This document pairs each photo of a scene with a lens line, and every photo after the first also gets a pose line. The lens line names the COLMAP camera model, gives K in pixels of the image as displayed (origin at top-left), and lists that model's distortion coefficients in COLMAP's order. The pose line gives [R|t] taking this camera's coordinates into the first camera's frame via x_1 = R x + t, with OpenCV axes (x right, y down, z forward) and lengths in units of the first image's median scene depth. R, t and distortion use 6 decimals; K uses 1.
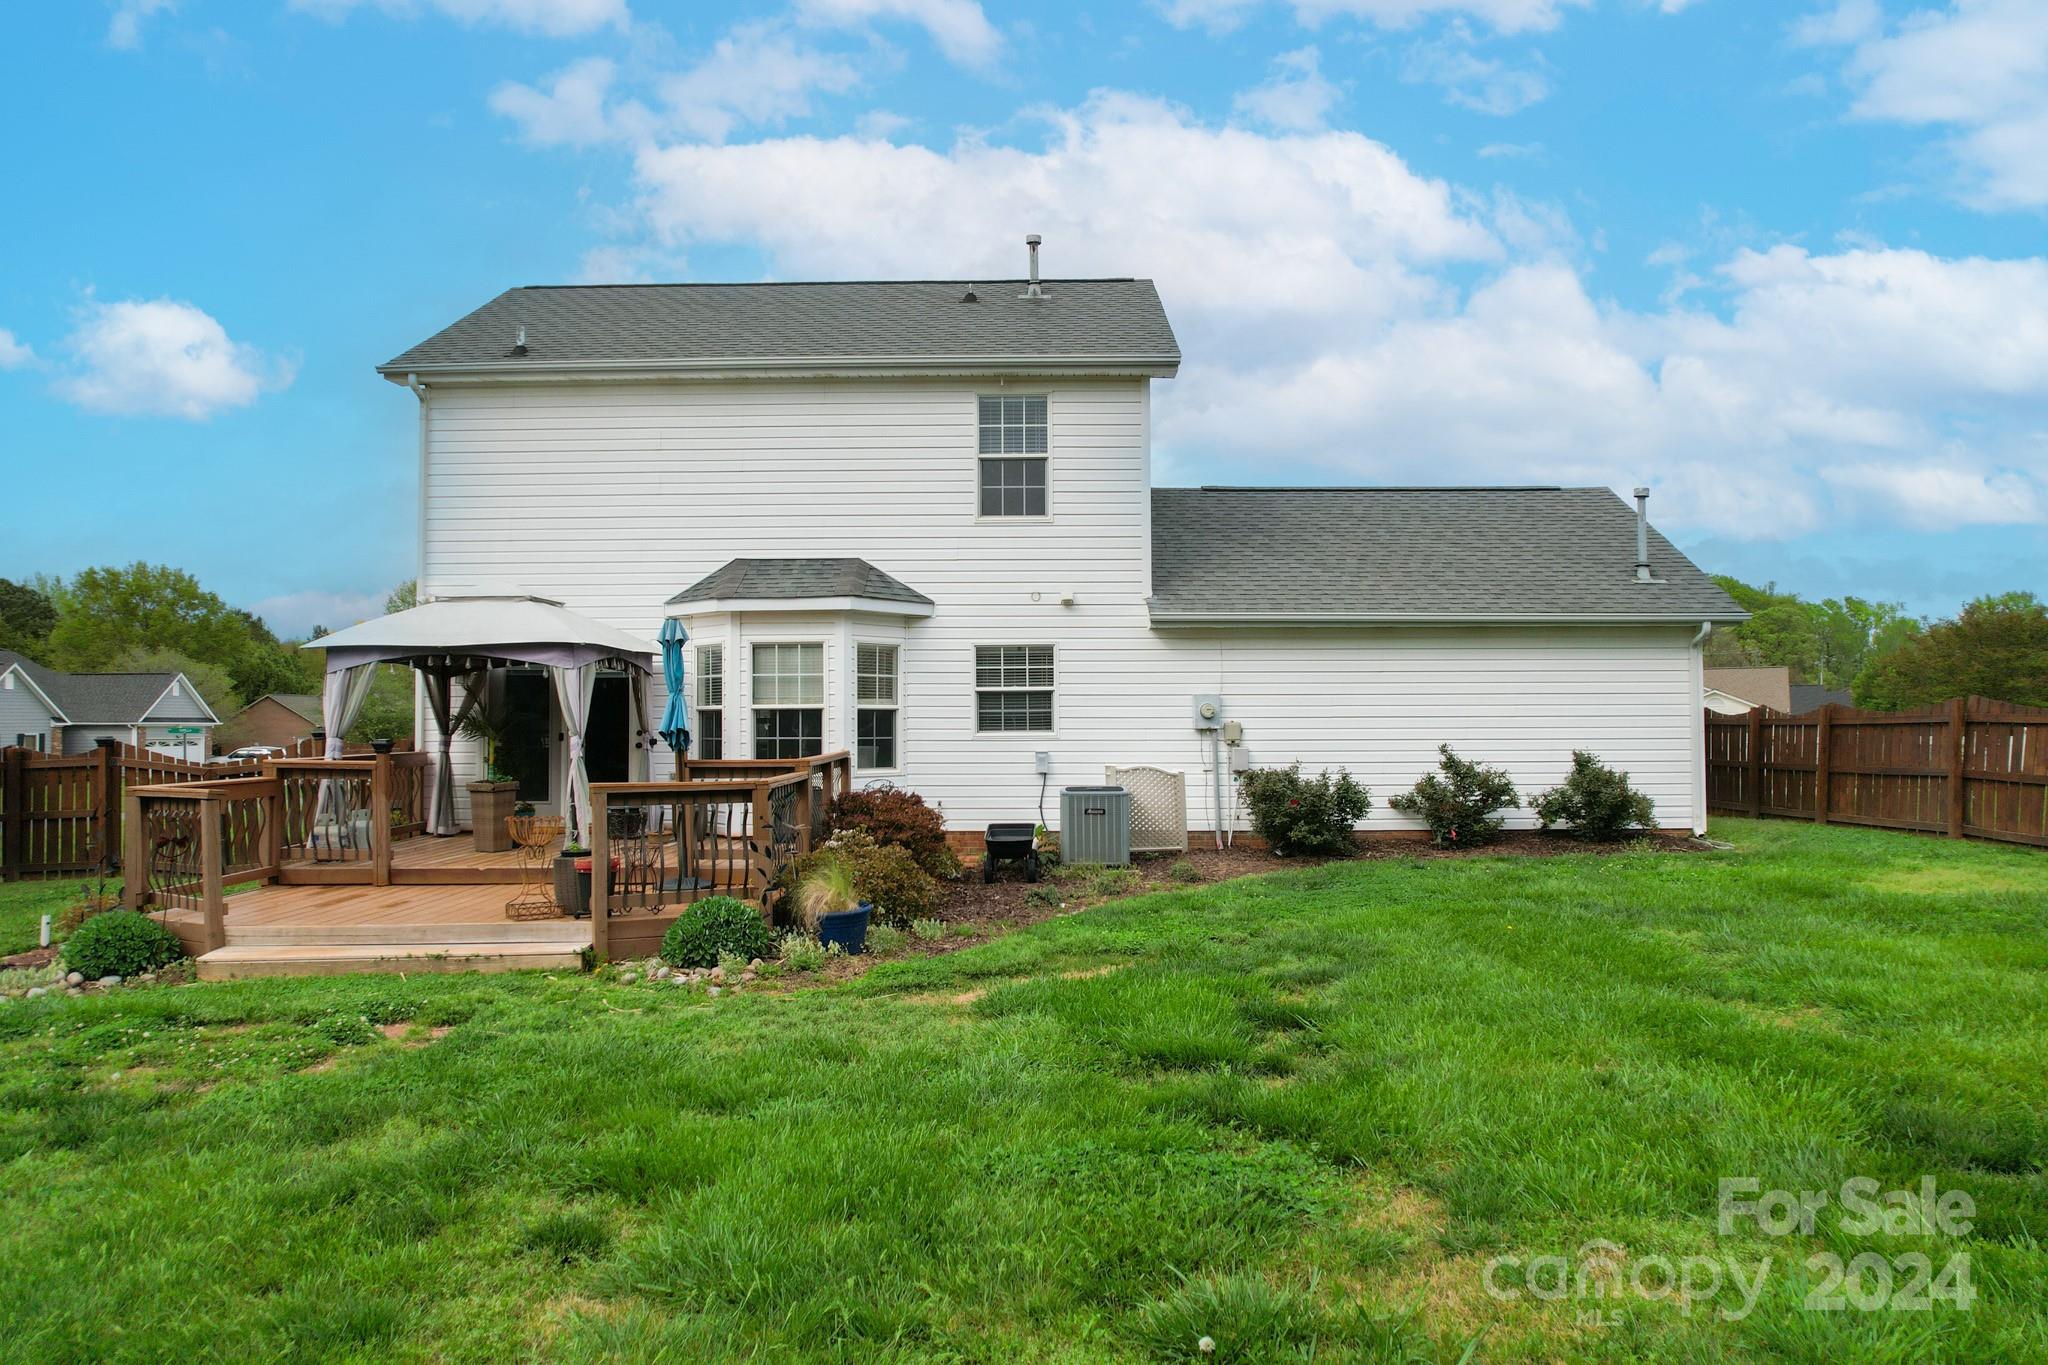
lens RADIAL K [[1308.8, 0, 1027.9], [0, 1308.8, 685.9], [0, 0, 1]] dist [-0.088608, 0.082096]
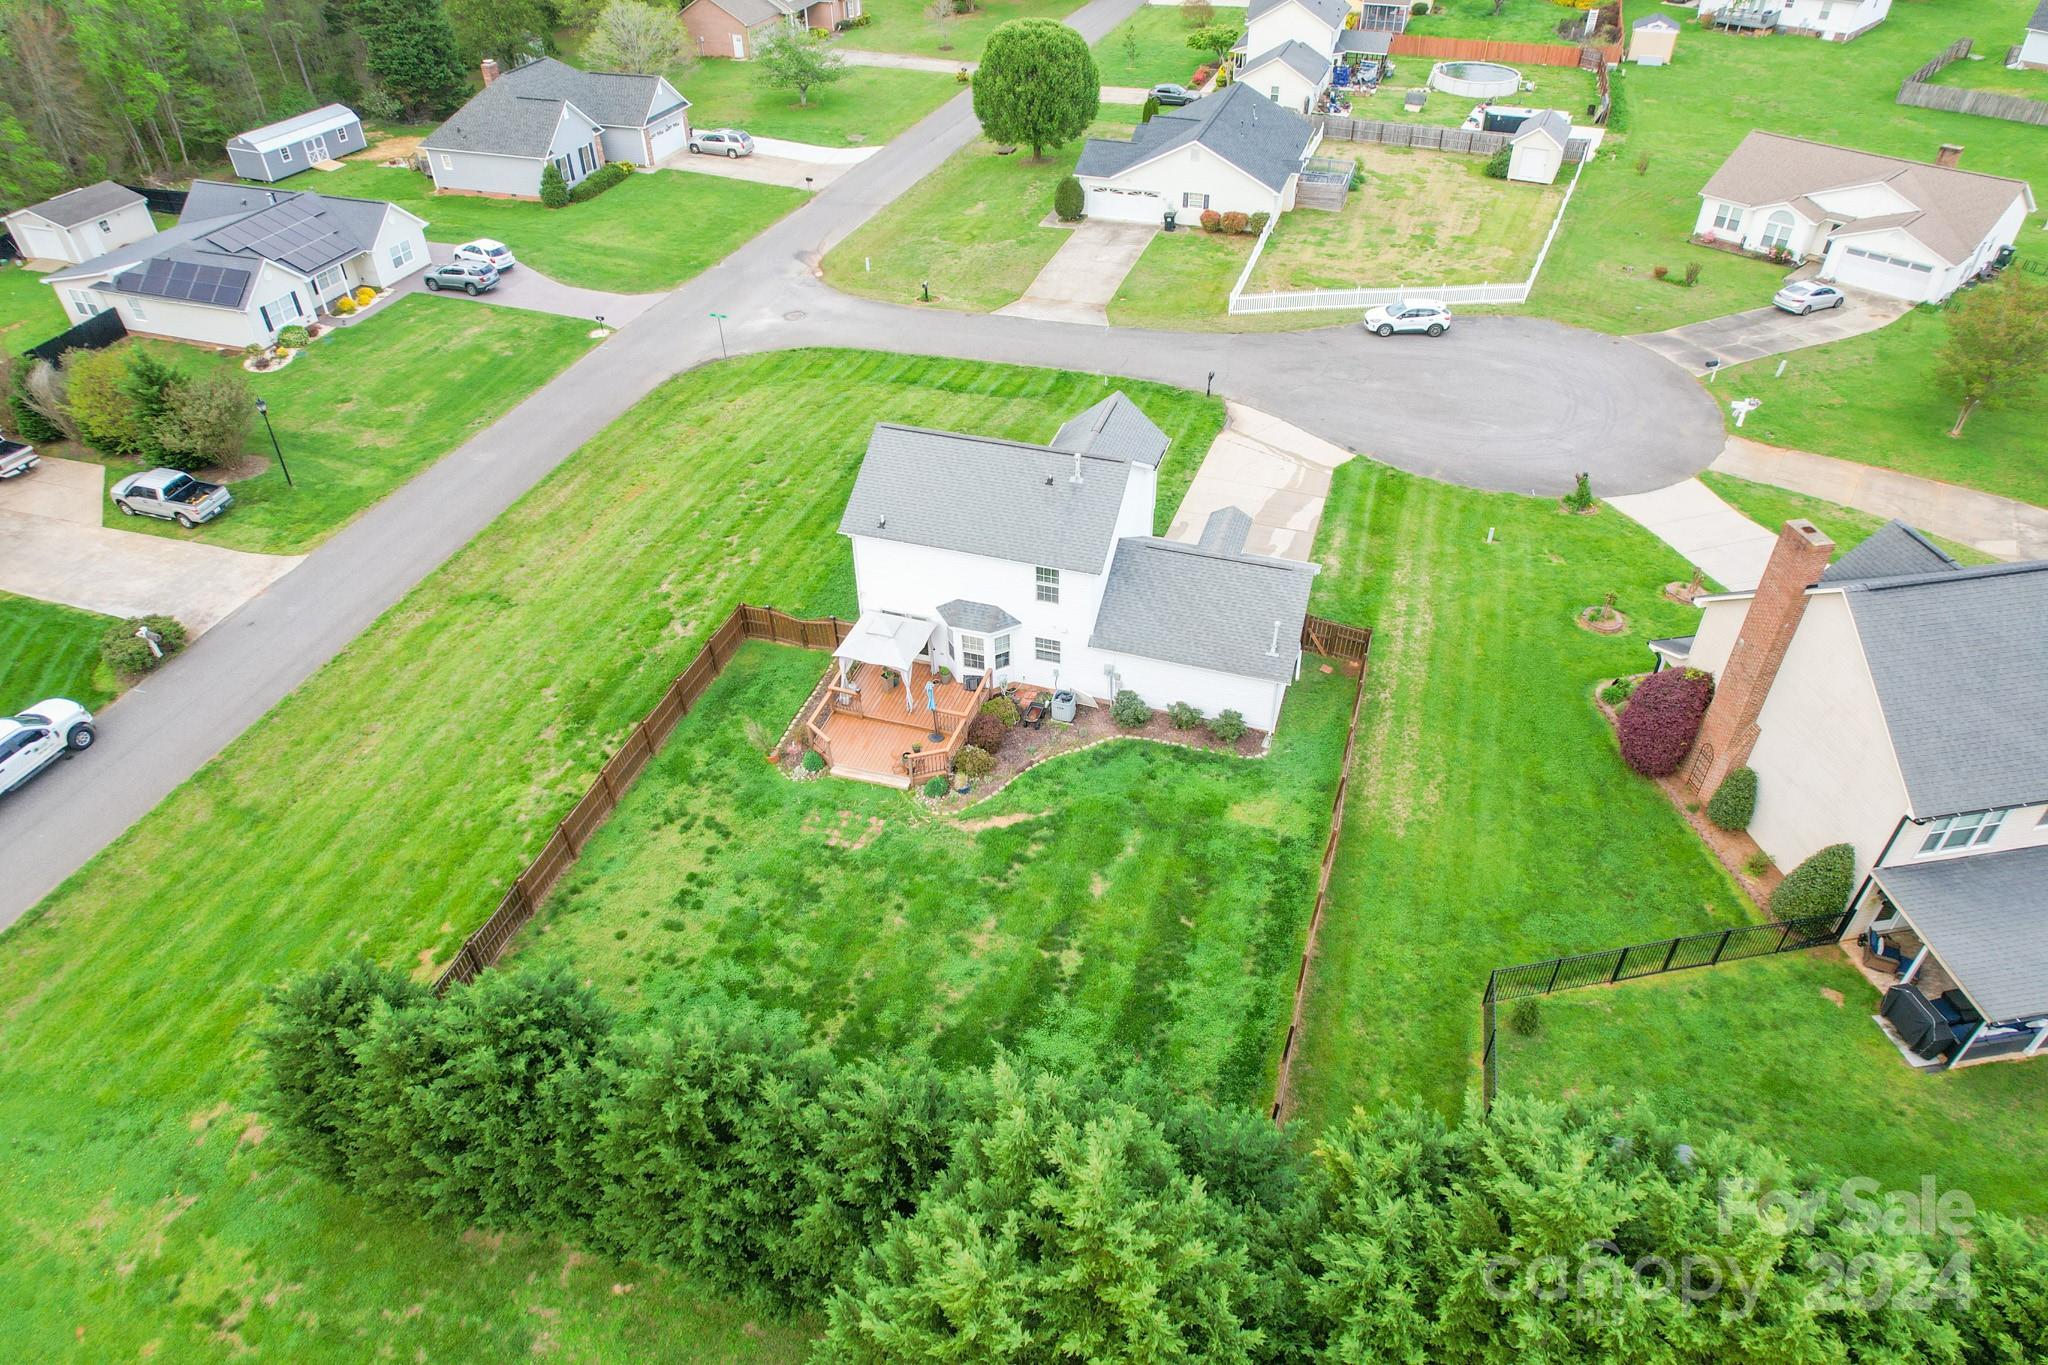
lens RADIAL K [[1308.8, 0, 1027.9], [0, 1308.8, 685.9], [0, 0, 1]] dist [-0.088608, 0.082096]
pose [[0.954234, 0.179306, -0.239345, 0.680123], [0.018153, 0.764123, 0.644815, -1.873508], [0.298508, -0.619649, 0.725898, -1.243781]]
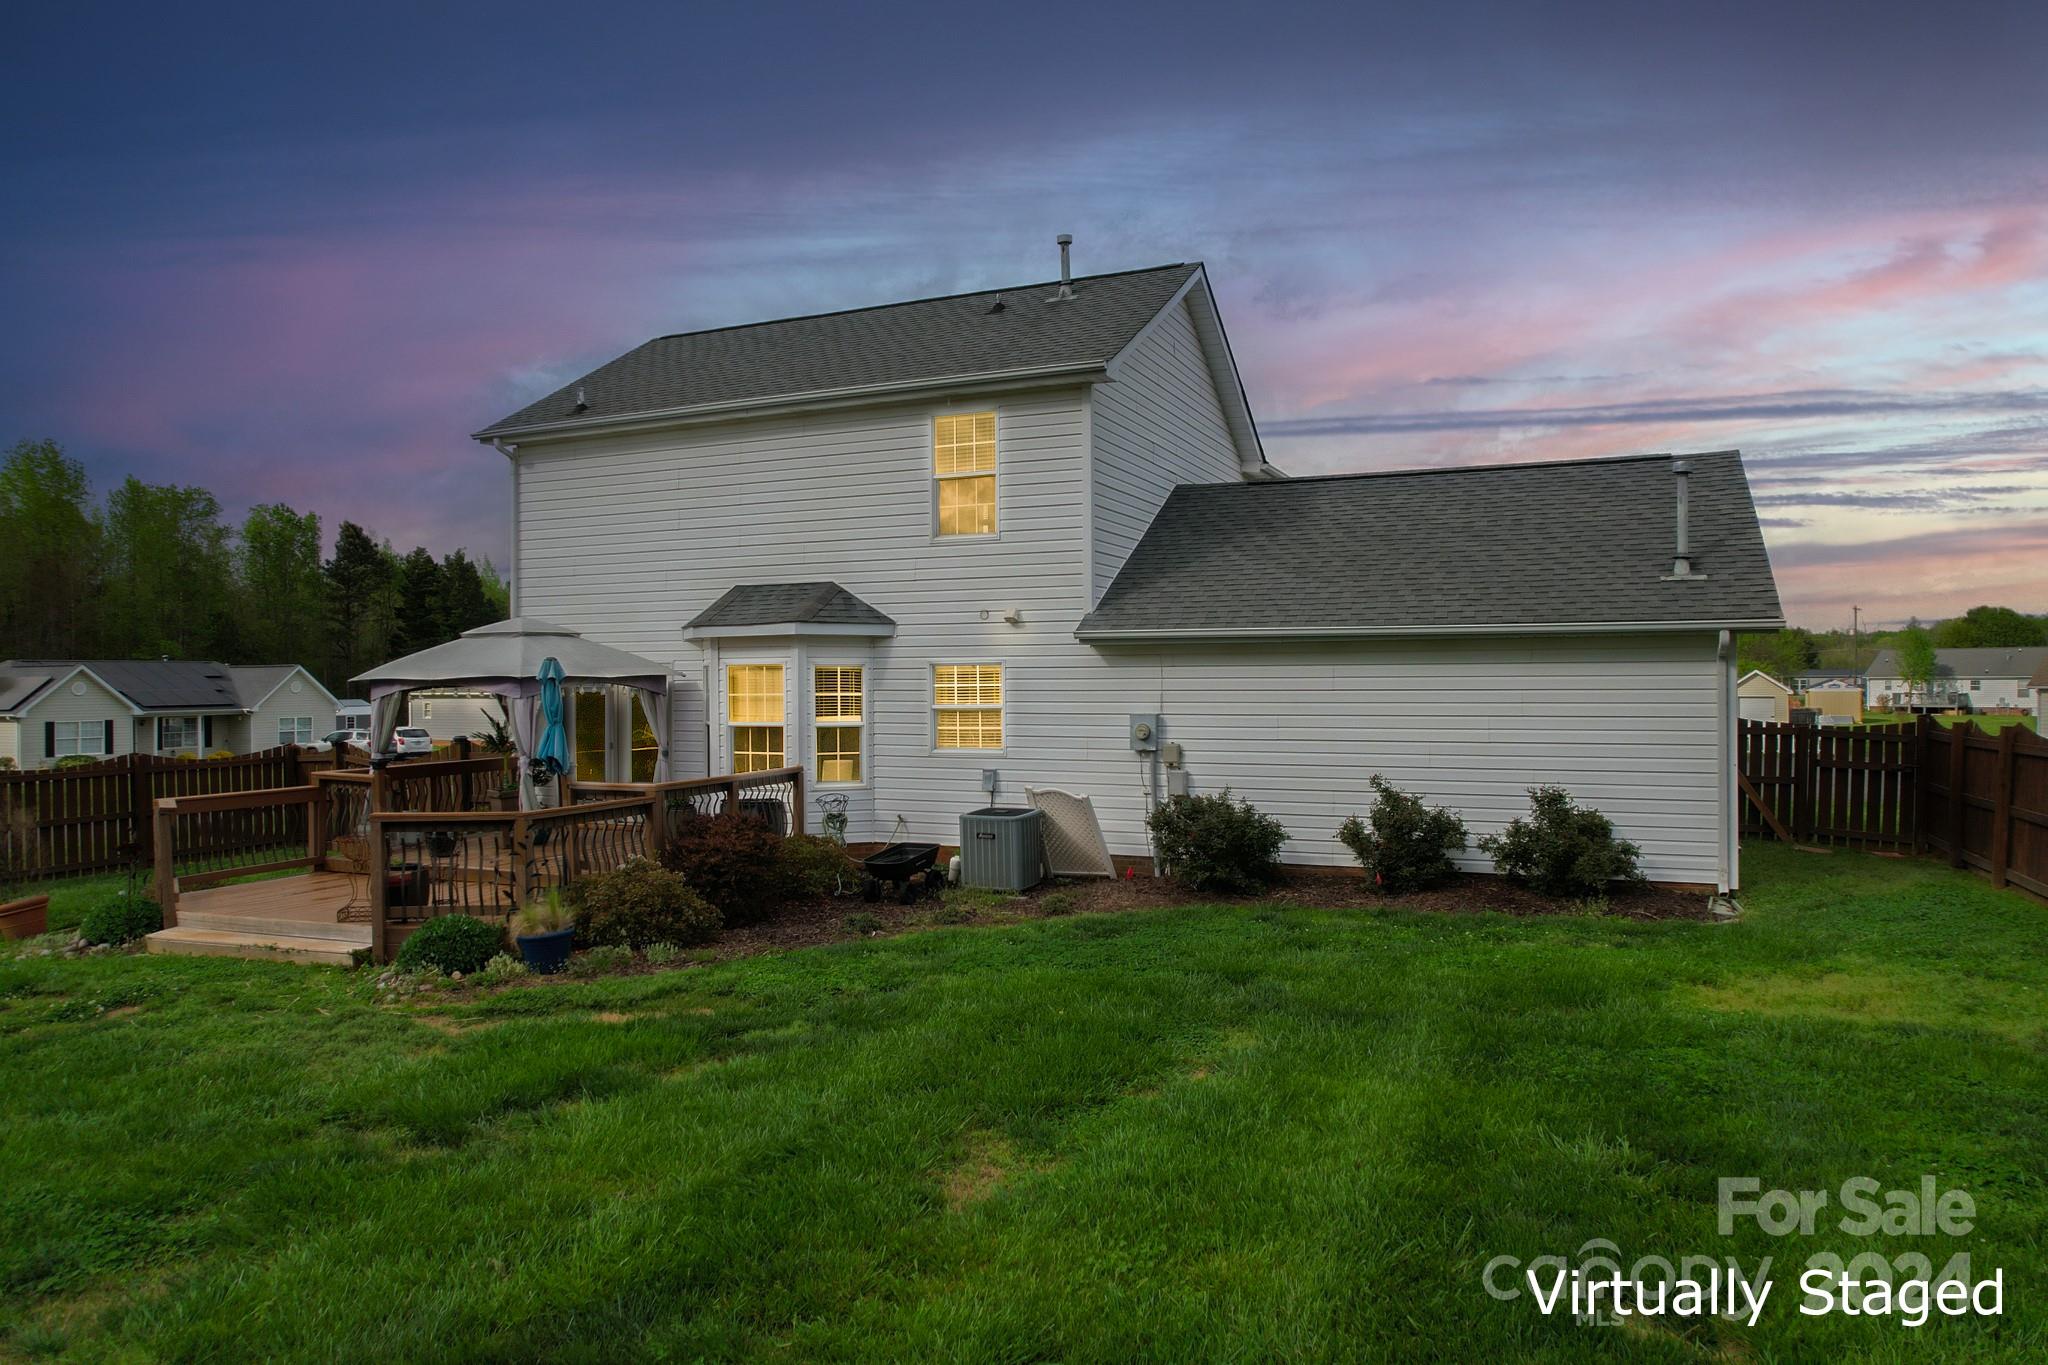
lens RADIAL K [[1308.8, 0, 1027.9], [0, 1308.8, 685.9], [0, 0, 1]] dist [-0.088608, 0.082096]
pose [[0.920947, 0.000246, -0.389688, 0.427731], [0.013341, 0.999394, 0.032159, -0.045522], [0.389460, -0.034816, 0.920385, 0.088261]]
